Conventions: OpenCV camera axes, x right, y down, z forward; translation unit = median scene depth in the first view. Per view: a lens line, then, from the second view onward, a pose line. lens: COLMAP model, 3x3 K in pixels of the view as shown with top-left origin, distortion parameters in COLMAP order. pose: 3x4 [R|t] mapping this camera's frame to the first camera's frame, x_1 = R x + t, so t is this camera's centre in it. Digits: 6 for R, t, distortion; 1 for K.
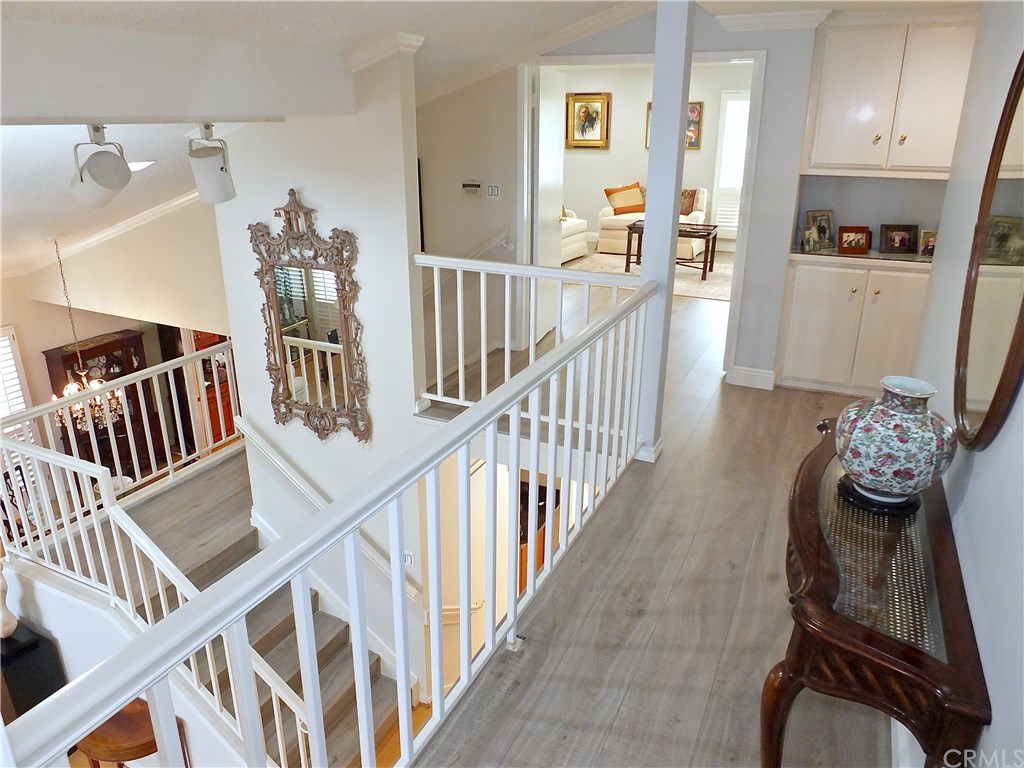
lens RADIAL K [[702.5, 0, 510.0], [0, 702.5, 384.2], [0, 0, 1]] dist [-0.025180, 0.010898]
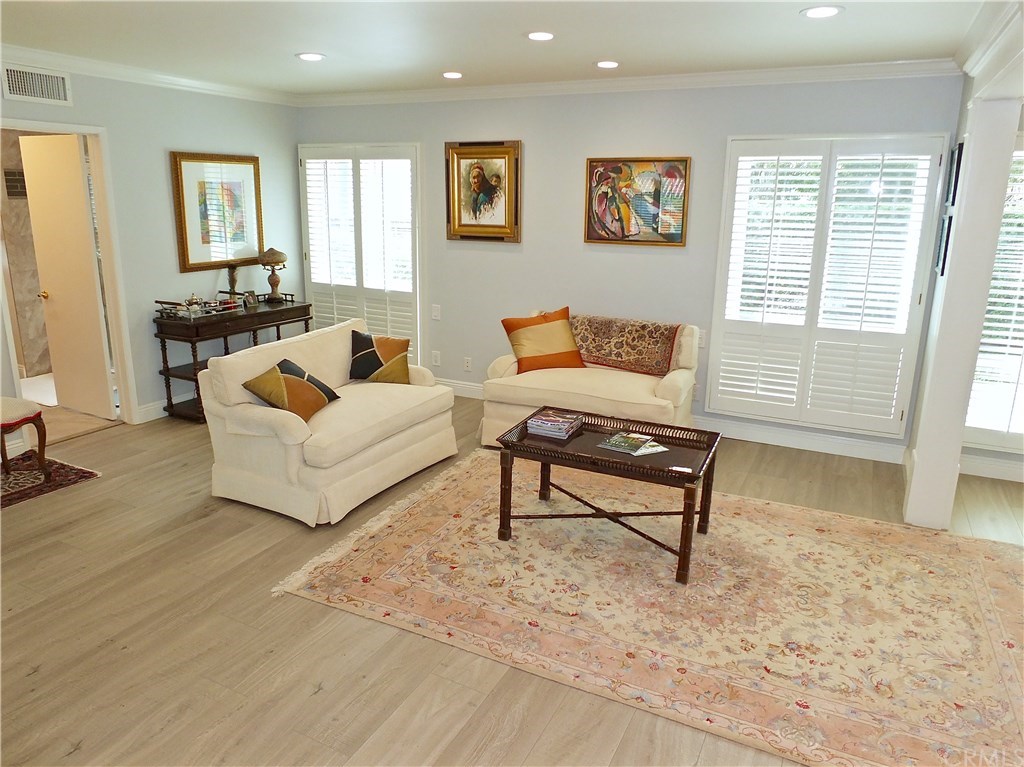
lens RADIAL K [[702.5, 0, 514.7], [0, 702.5, 373.9], [0, 0, 1]] dist [-0.025180, 0.010898]
pose [[0.999784, 0.015382, -0.013952, 0.151390], [-0.016662, 0.995163, -0.096811, -0.186887], [0.012395, 0.097023, 0.995205, 0.481909]]
